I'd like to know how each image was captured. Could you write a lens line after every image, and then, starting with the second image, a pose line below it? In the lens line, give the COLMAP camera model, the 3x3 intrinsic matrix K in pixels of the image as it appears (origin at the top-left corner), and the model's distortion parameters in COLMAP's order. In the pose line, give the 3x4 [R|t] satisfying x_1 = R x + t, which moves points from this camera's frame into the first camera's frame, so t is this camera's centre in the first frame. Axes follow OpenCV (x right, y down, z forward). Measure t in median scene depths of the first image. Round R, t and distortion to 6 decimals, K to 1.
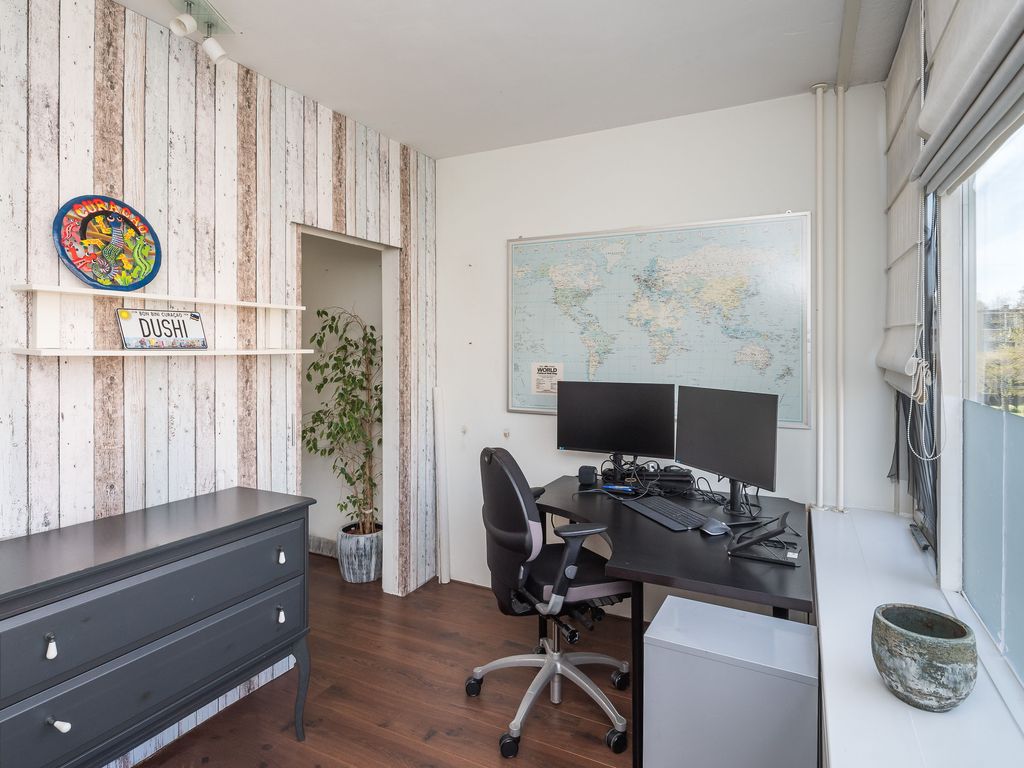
lens RADIAL K [[564.6, 0, 524.3], [0, 564.6, 352.5], [0, 0, 1]] dist [0.000034, -0.001635]
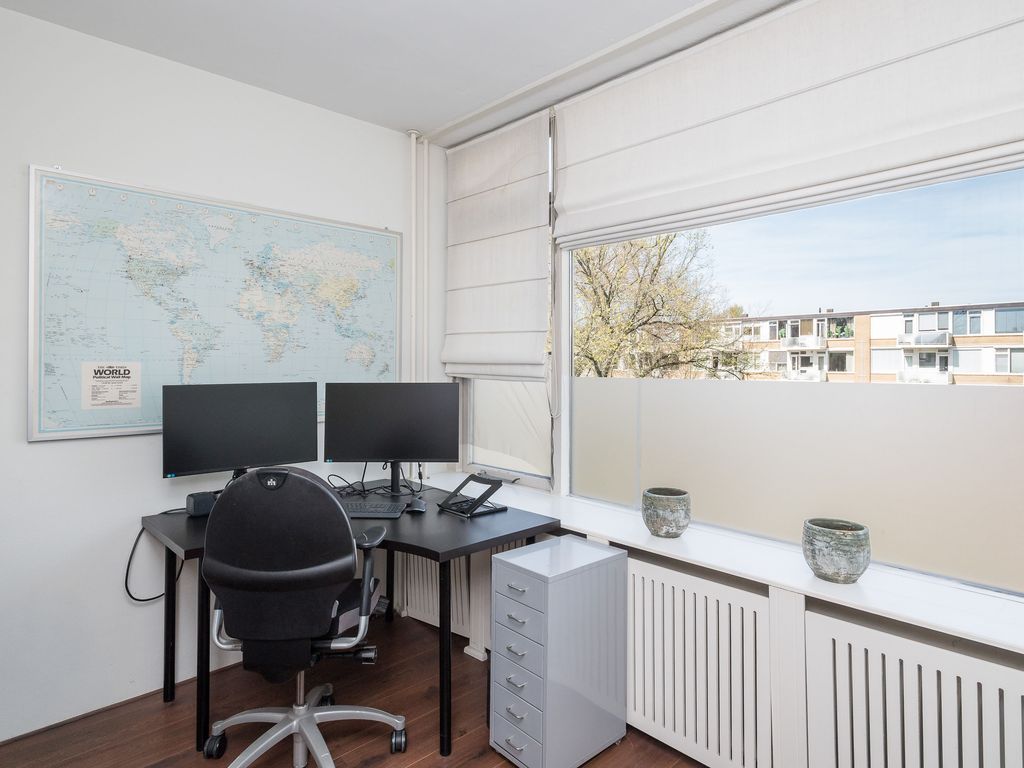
lens RADIAL K [[564.6, 0, 501.8], [0, 564.6, 365.6], [0, 0, 1]] dist [0.000034, -0.001635]
pose [[0.361787, -0.005552, 0.932244, -0.466443], [0.000919, 0.999984, 0.005599, 0.020778], [-0.932260, -0.001169, 0.361787, 0.324452]]
